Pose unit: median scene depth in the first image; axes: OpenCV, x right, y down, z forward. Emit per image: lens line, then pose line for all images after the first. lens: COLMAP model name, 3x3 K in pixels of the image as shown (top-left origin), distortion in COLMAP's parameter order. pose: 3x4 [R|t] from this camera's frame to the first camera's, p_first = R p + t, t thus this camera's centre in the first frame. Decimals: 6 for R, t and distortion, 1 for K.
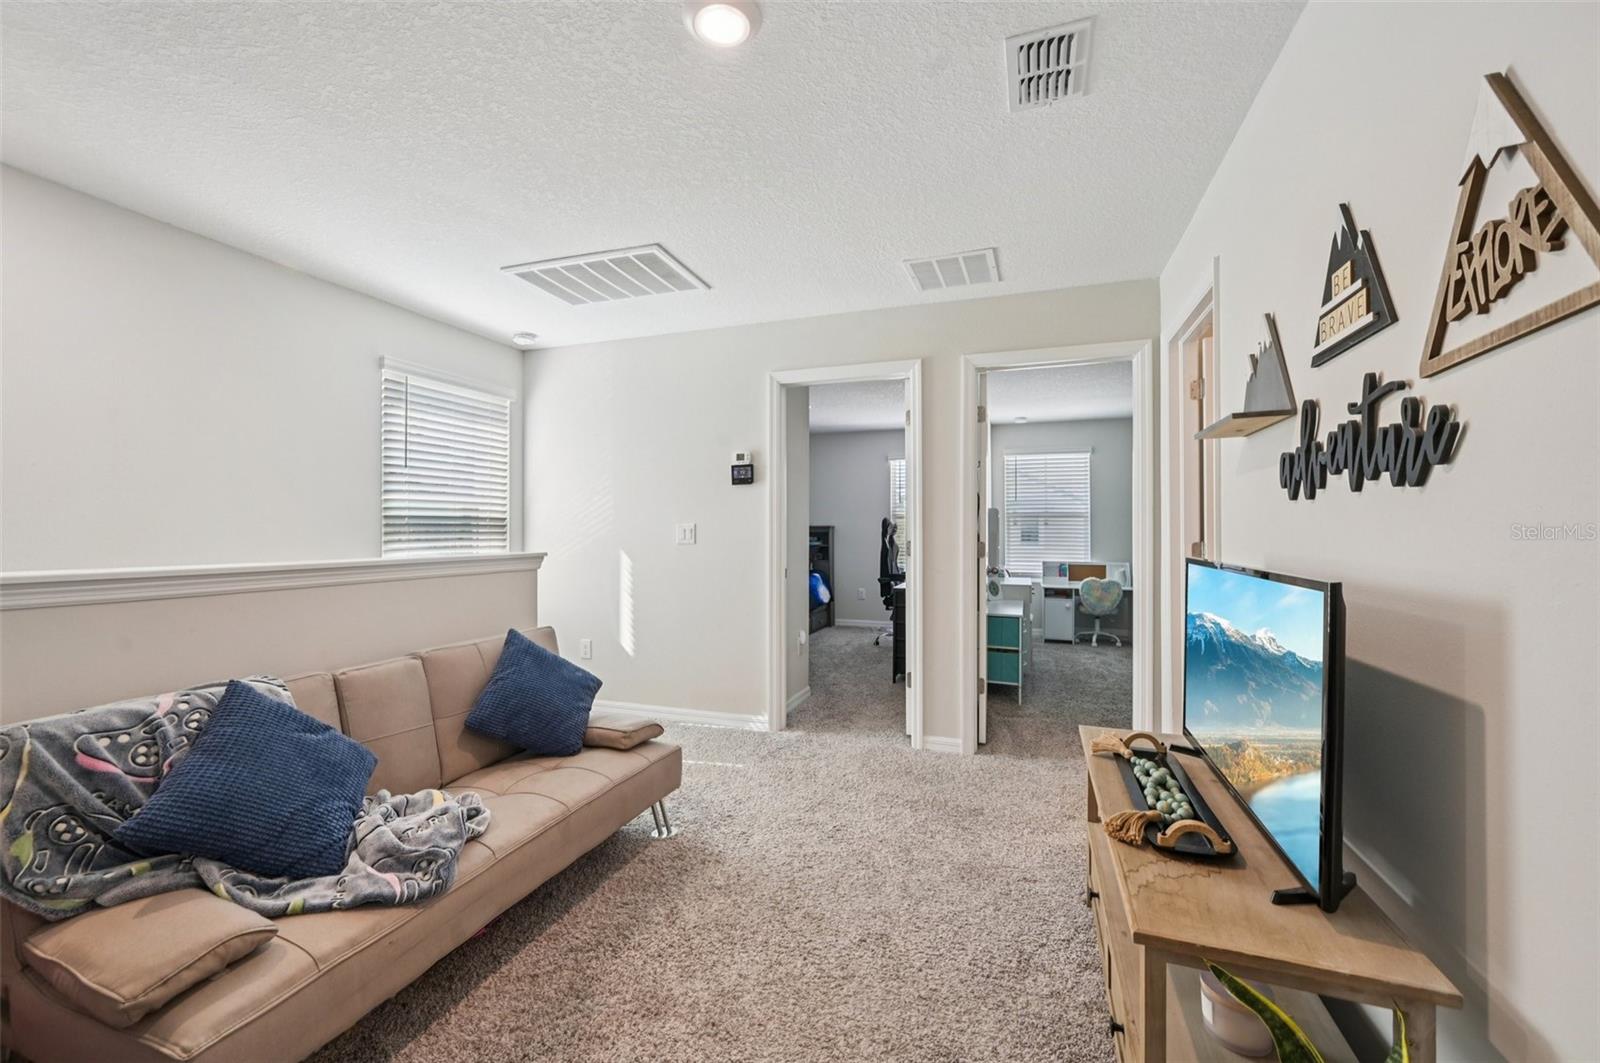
lens RADIAL K [[639.4, 0, 803.3], [0, 639.4, 526.3], [0, 0, 1]] dist [0.000735, 0.000282]
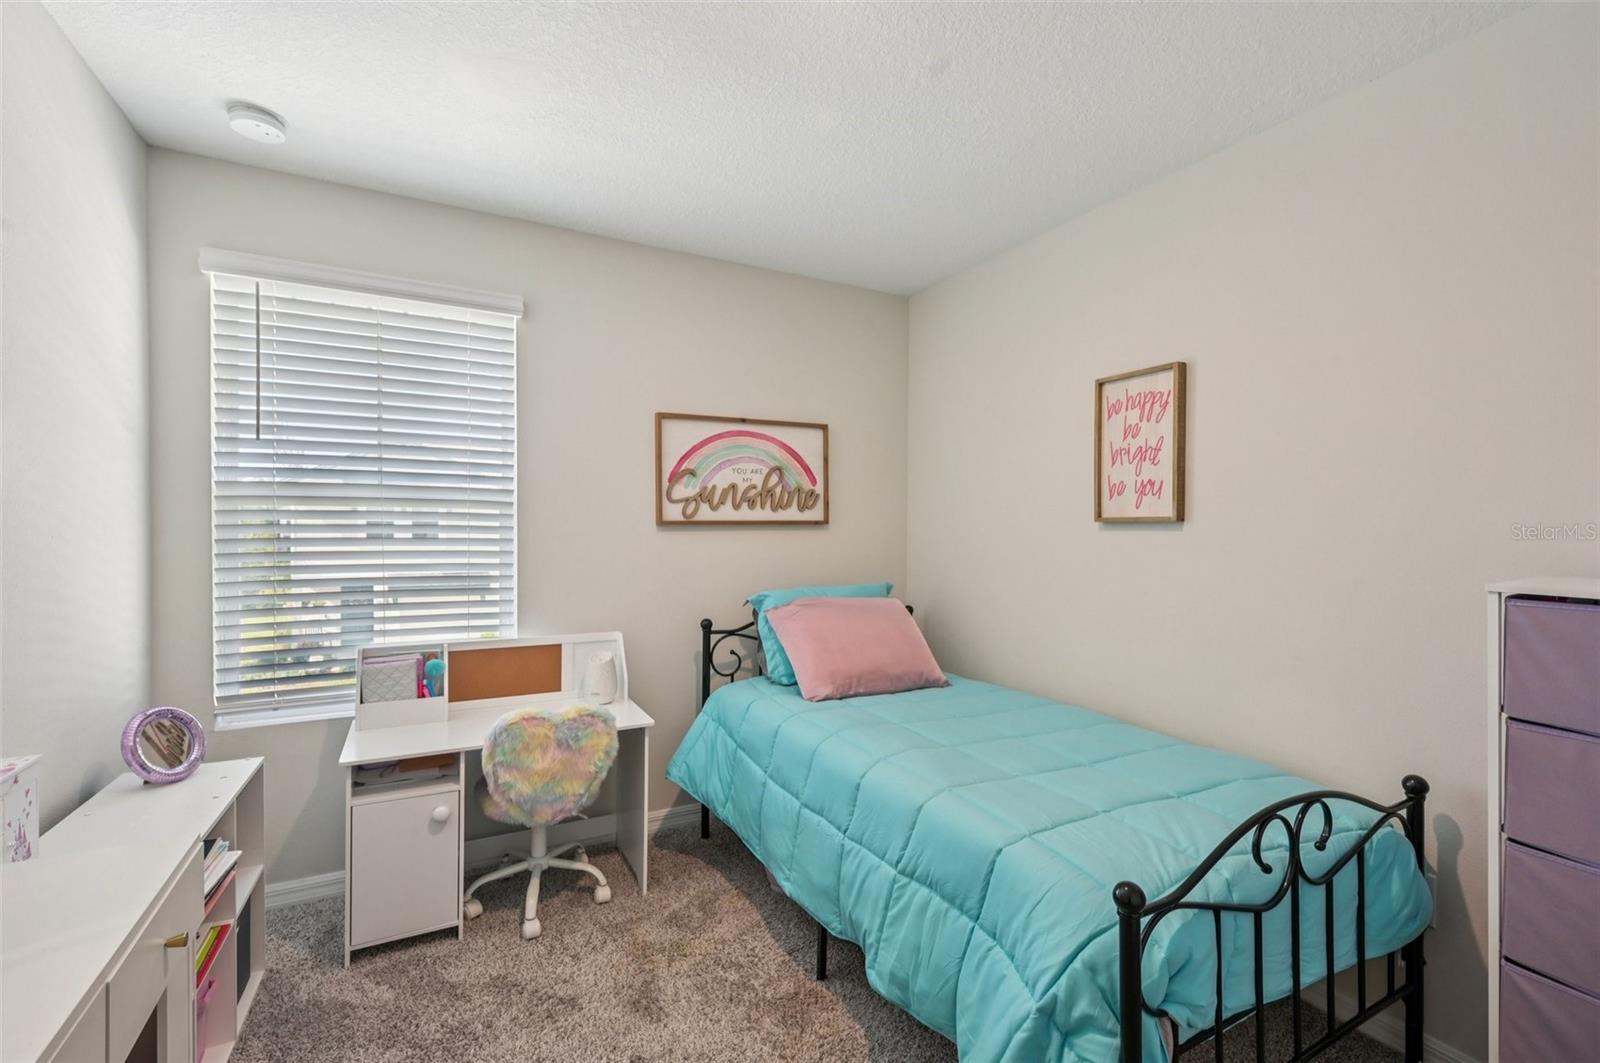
lens RADIAL K [[695.6, 0, 798.9], [0, 695.6, 535.3], [0, 0, 1]] dist [0.002322, 0.000554]
pose [[0.677104, -0.003392, 0.735879, 0.289880], [-0.009073, 0.999875, 0.012958, -0.004752], [-0.735831, -0.015450, 0.676989, 0.666945]]
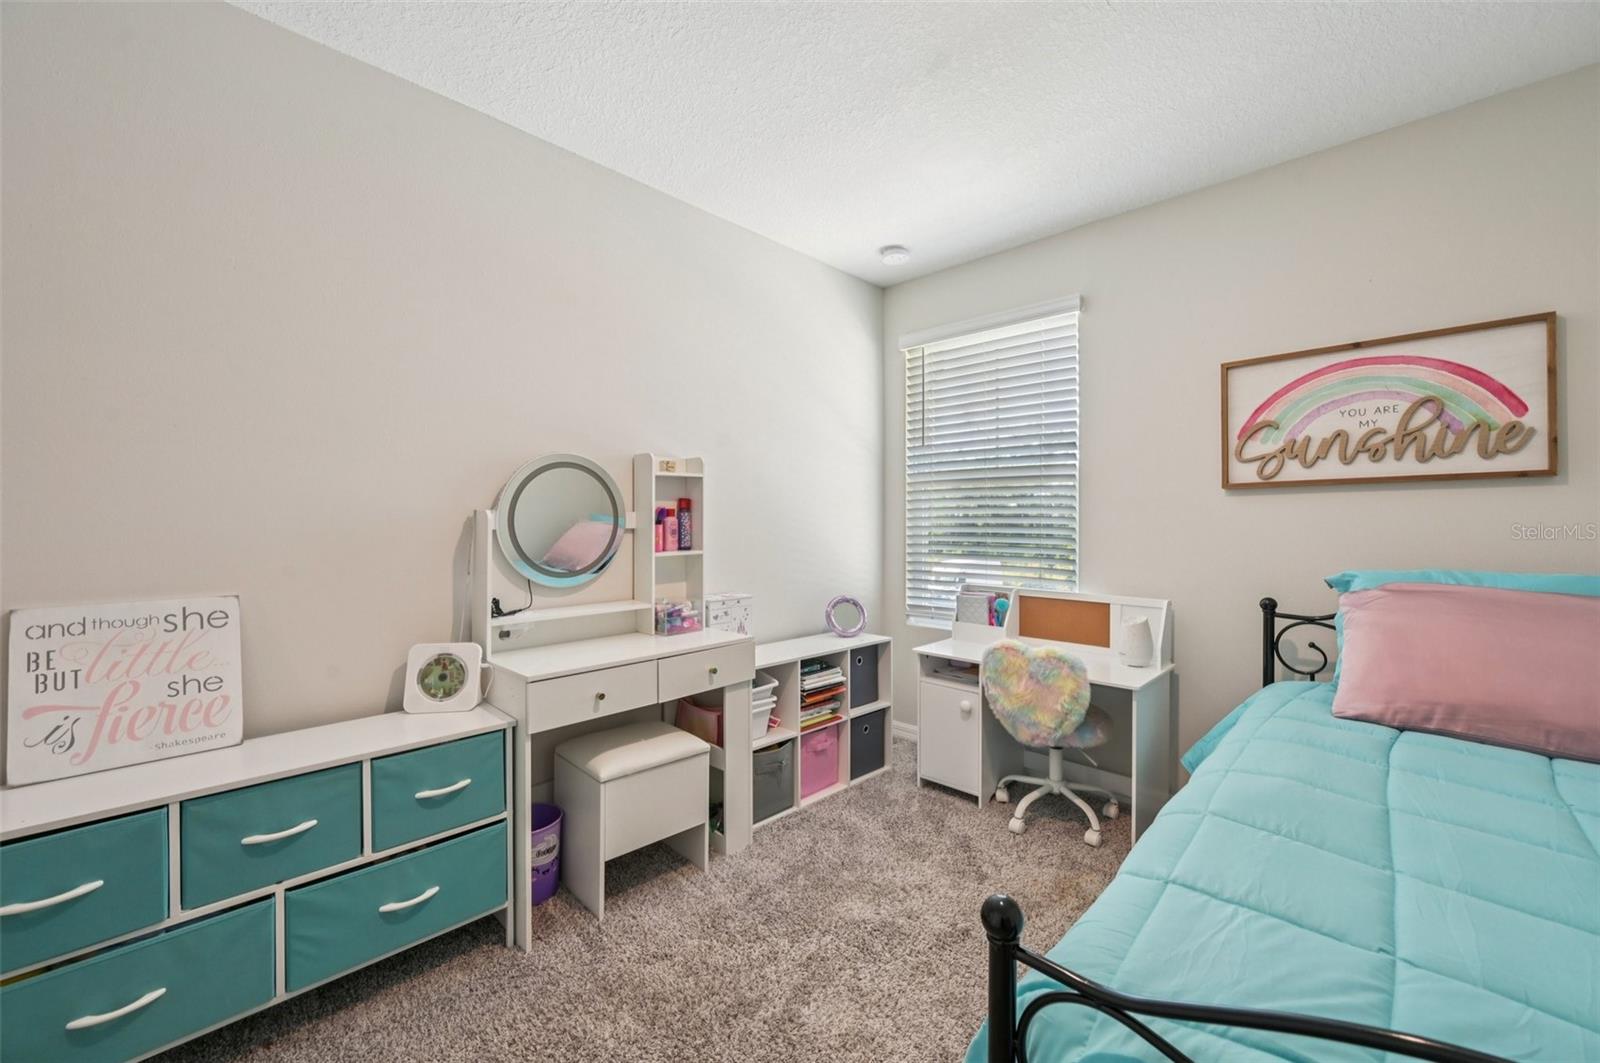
lens RADIAL K [[639.4, 0, 803.3], [0, 639.4, 526.3], [0, 0, 1]] dist [0.000735, 0.000282]
pose [[0.908930, 0.006714, -0.416895, 0.480033], [-0.003250, 0.999954, 0.009019, 0.013317], [0.416937, -0.006843, 0.908910, 0.602853]]
